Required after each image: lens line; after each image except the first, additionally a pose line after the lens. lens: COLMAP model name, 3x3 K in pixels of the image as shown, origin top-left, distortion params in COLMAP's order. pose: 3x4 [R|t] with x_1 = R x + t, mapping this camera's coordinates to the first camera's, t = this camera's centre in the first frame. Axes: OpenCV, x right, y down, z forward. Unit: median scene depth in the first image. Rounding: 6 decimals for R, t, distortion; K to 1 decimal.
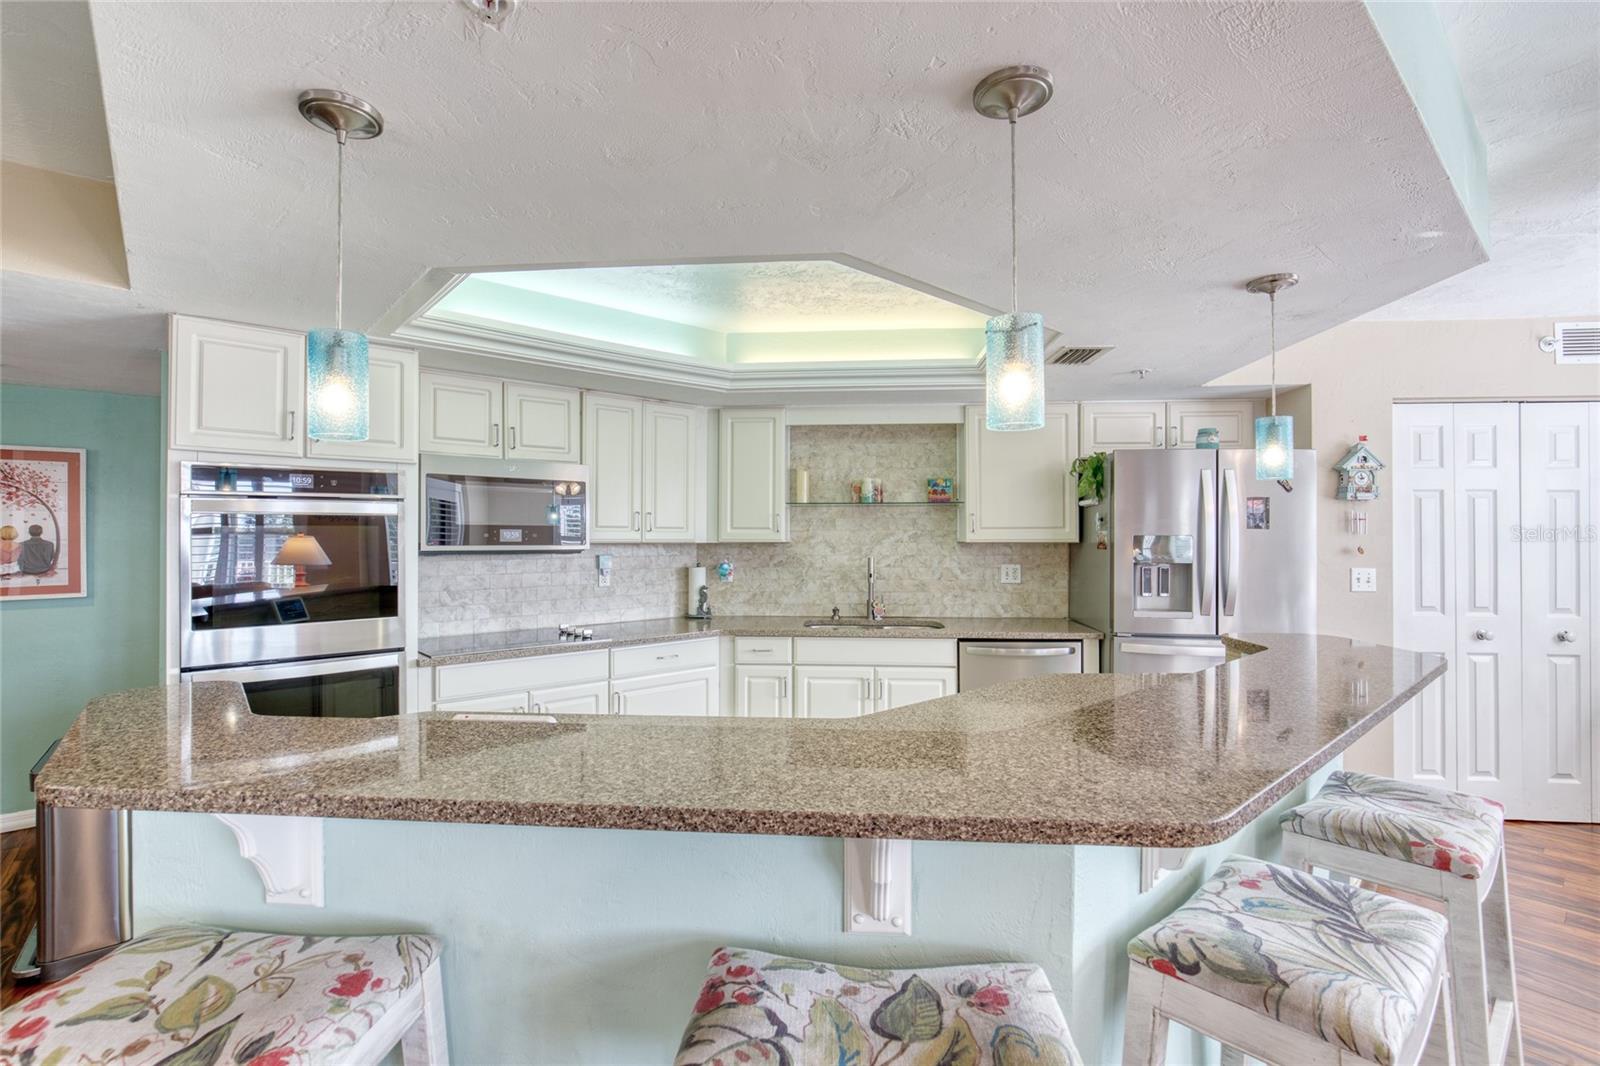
lens RADIAL K [[721.8, 0, 791.5], [0, 721.8, 535.3], [0, 0, 1]] dist [-0.007831, 0.000401]
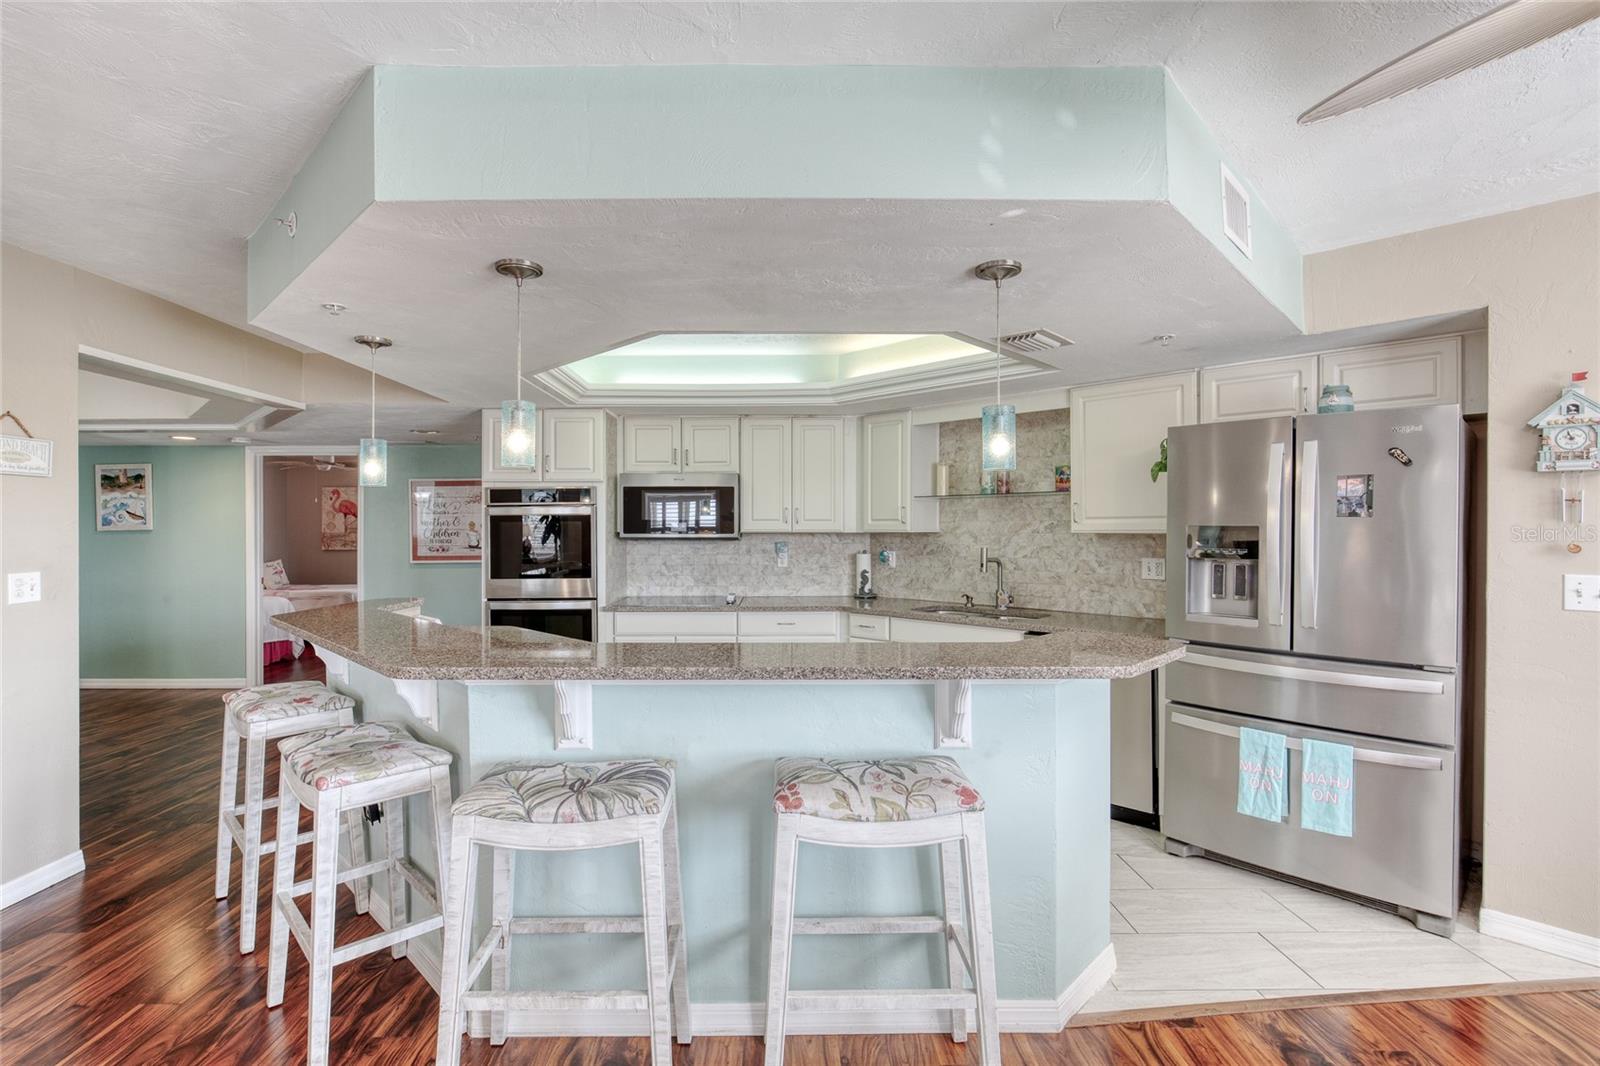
lens RADIAL K [[721.8, 0, 771.3], [0, 721.8, 534.0], [0, 0, 1]] dist [-0.007831, 0.000401]
pose [[0.766064, 0.004874, -0.642746, 0.541500], [0.003170, 0.999930, 0.011360, -0.001110], [0.642757, -0.010740, 0.765995, 0.021740]]
